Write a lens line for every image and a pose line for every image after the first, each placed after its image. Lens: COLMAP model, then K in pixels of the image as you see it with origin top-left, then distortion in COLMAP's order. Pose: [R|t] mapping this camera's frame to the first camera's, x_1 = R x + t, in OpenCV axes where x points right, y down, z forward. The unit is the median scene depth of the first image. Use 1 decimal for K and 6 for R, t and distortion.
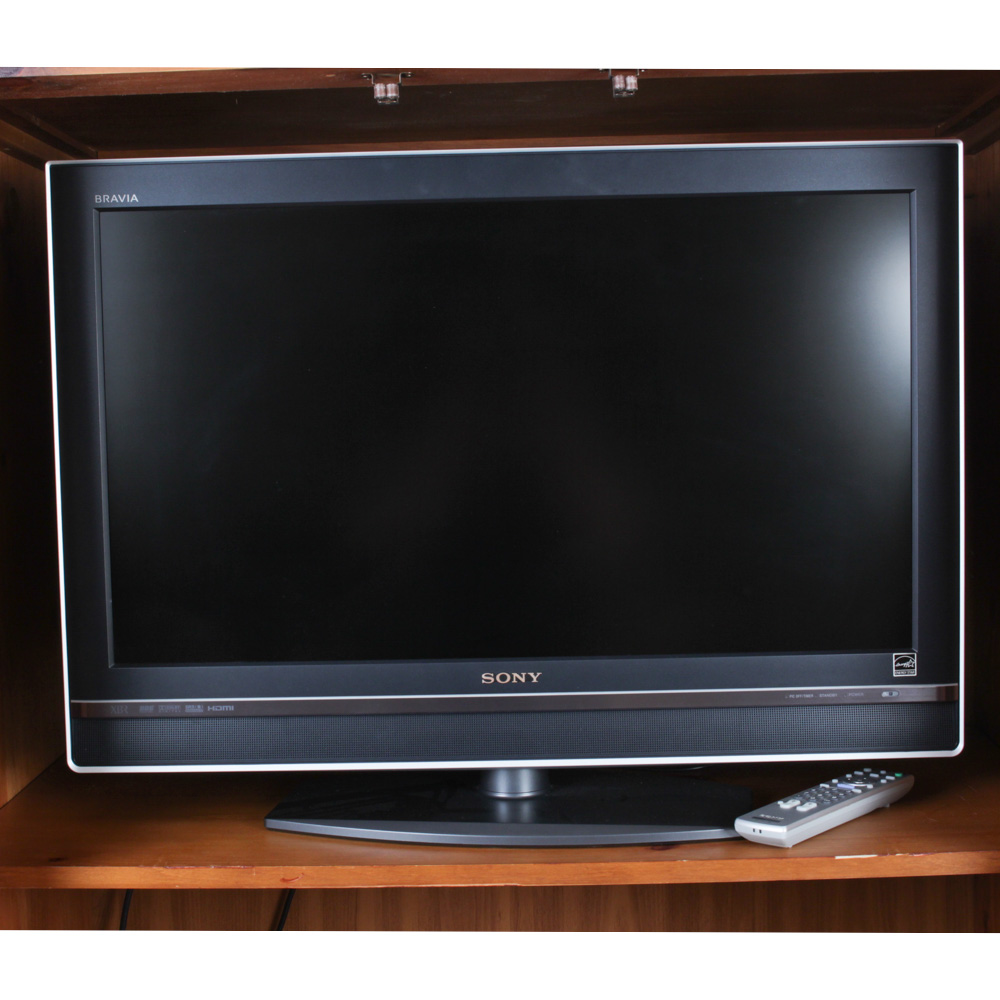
lens RADIAL K [[1678.2, 0, 499.1], [0, 1678.2, 502.5], [0, 0, 1]] dist [-0.026660, 0.000000]
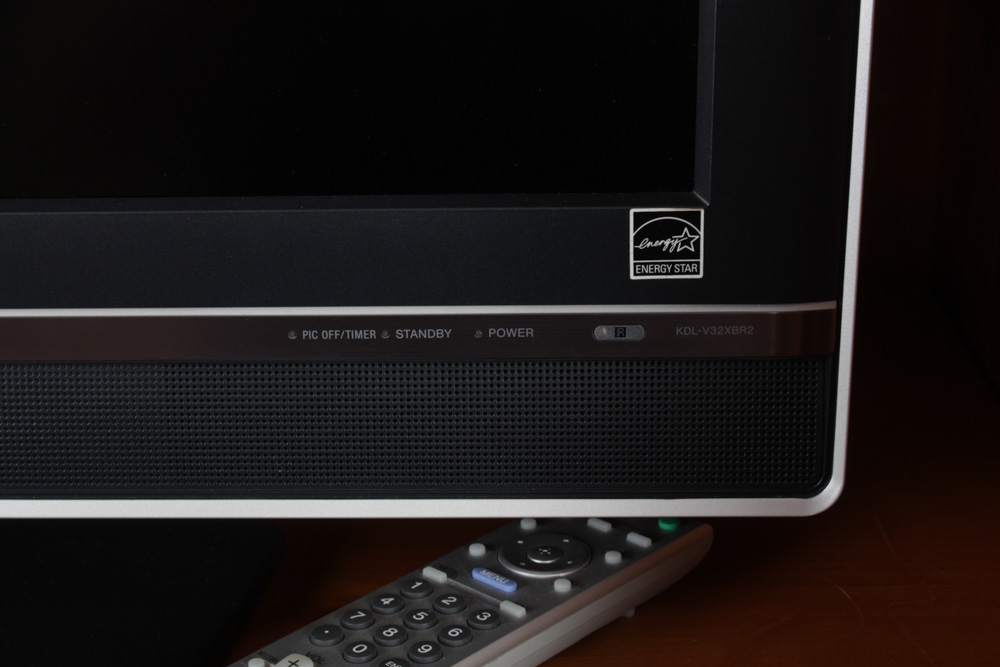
lens RADIAL K [[1732.5, 0, 499.7], [0, 1732.5, 335.4], [0, 0, 1]] dist [-0.018305, 0.000000]
pose [[0.999869, 0.011457, -0.011421, 0.214735], [-0.007801, 0.959954, 0.280047, 0.023464], [0.014172, -0.279922, 0.959918, 0.685789]]
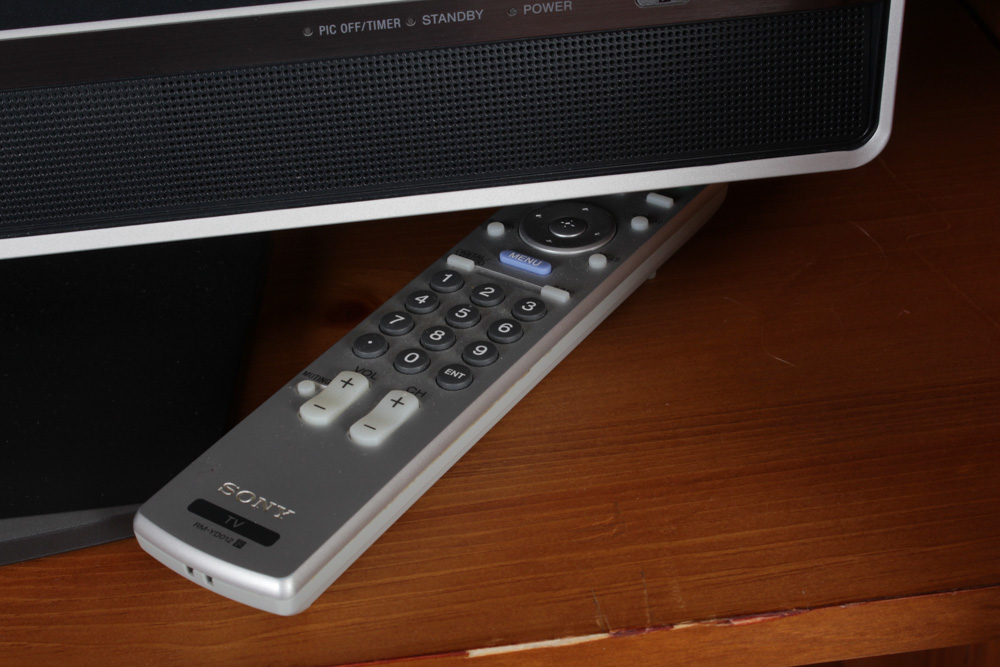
lens RADIAL K [[1732.5, 0, 500.1], [0, 1732.5, 335.6], [0, 0, 1]] dist [-0.018305, 0.000000]
pose [[0.989003, -0.098707, 0.110133, 0.166473], [0.028364, 0.857449, 0.513786, 0.009532], [-0.145148, -0.505012, 0.850820, 0.718988]]
